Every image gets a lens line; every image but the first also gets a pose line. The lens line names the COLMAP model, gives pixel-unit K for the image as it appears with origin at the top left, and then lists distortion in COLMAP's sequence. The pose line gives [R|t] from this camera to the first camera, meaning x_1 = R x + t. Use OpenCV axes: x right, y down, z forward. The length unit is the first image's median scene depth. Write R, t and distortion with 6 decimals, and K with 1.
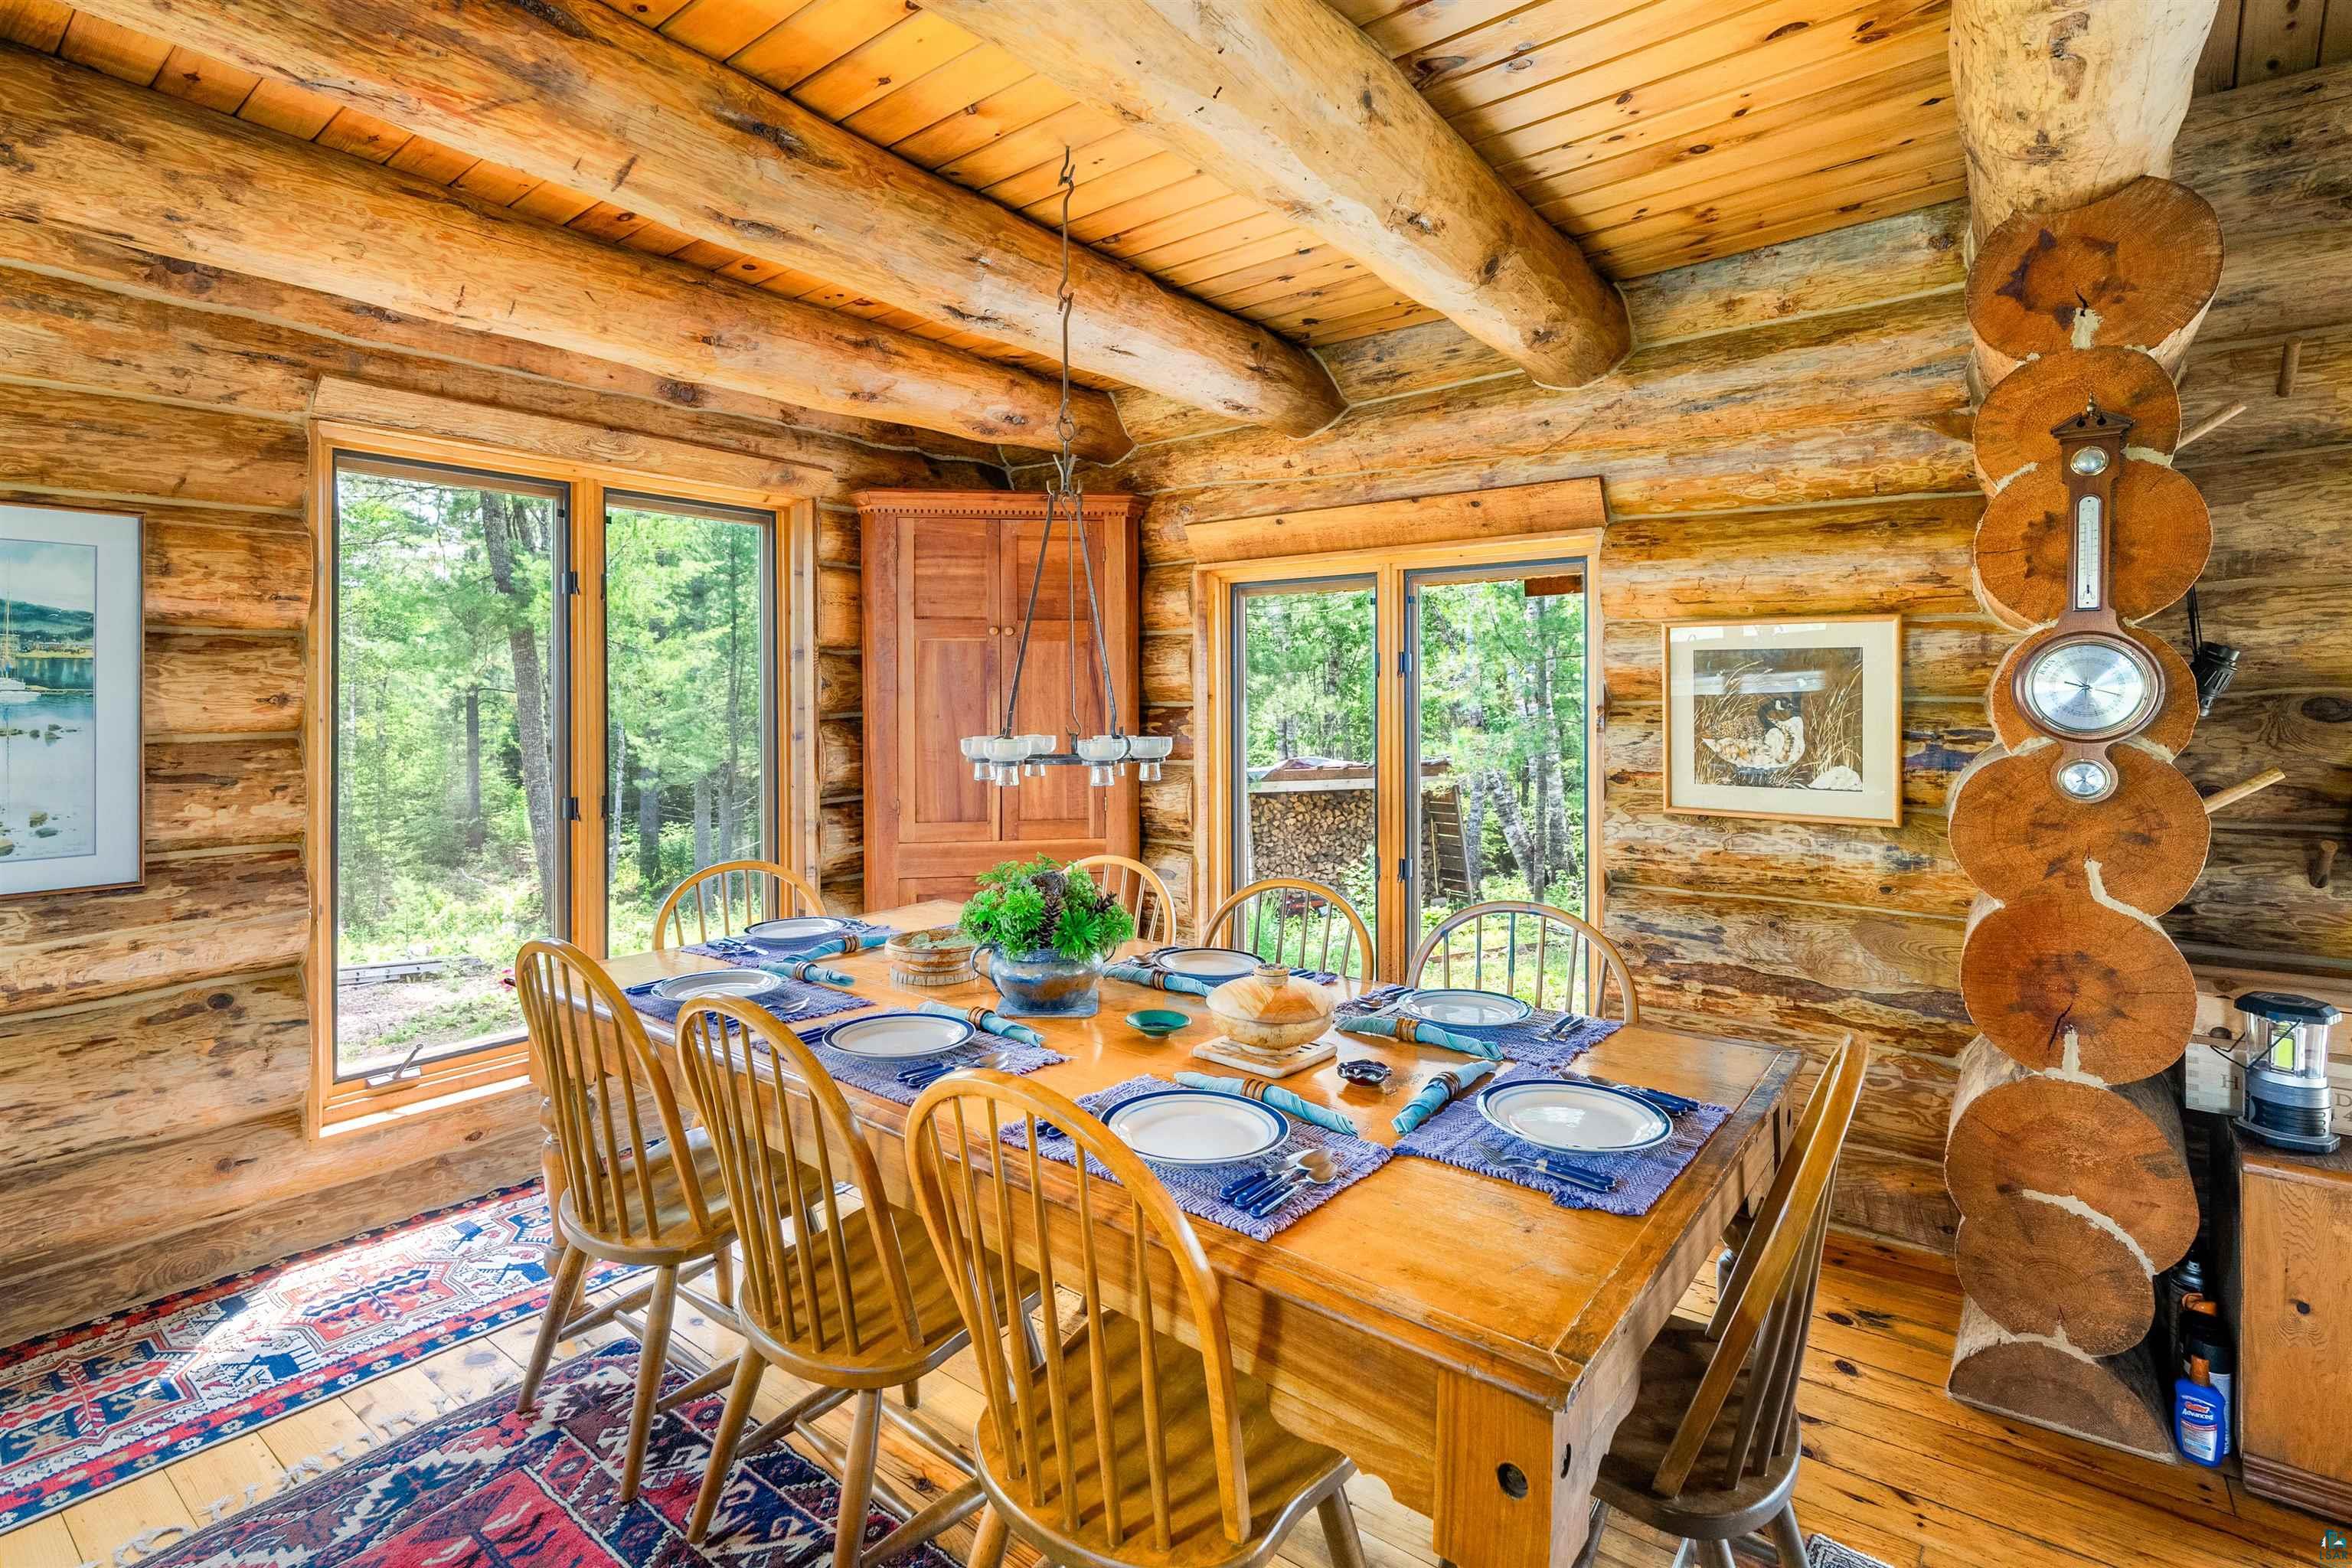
lens RADIAL K [[1077.4, 0, 1150.1], [0, 1077.4, 686.1], [0, 0, 1]] dist [-0.002058, -0.000124]
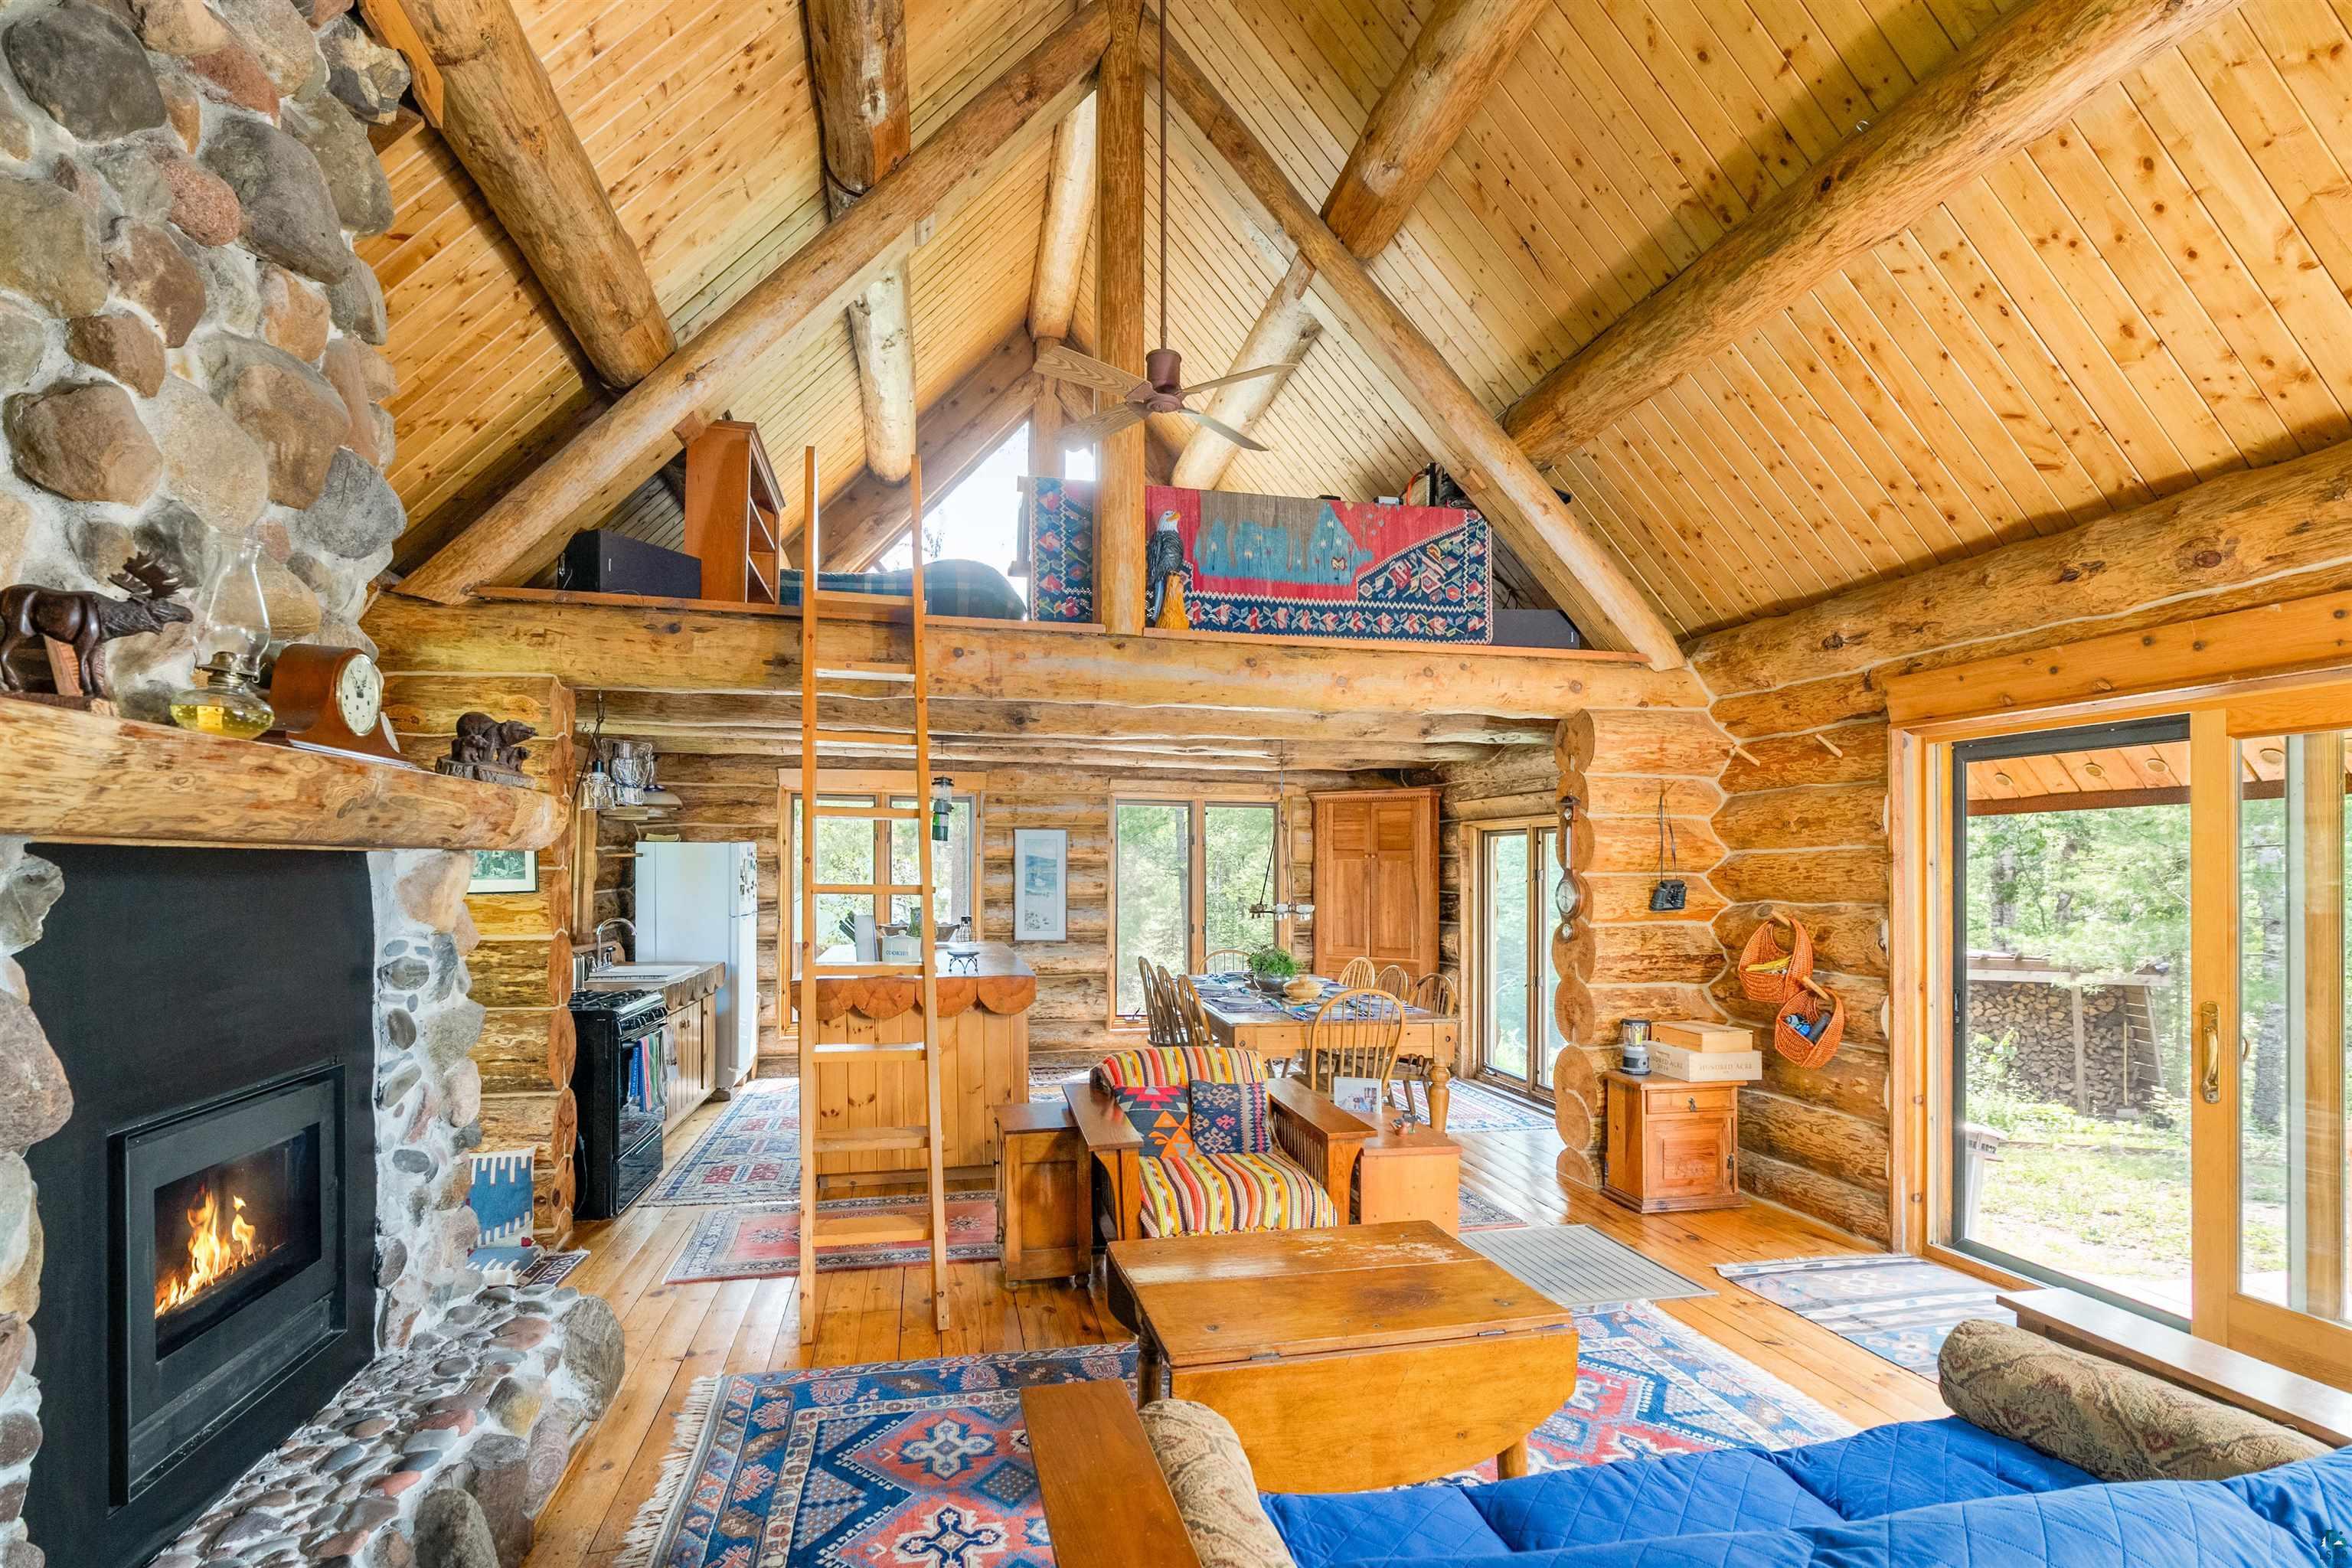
lens RADIAL K [[1077.4, 0, 1172.1], [0, 1077.4, 861.6], [0, 0, 1]] dist [-0.002058, -0.000124]
pose [[0.775281, 0.005677, -0.631591, 1.232250], [-0.007704, 0.999970, -0.000468, -0.050291], [0.631570, 0.005228, 0.775302, -1.197780]]
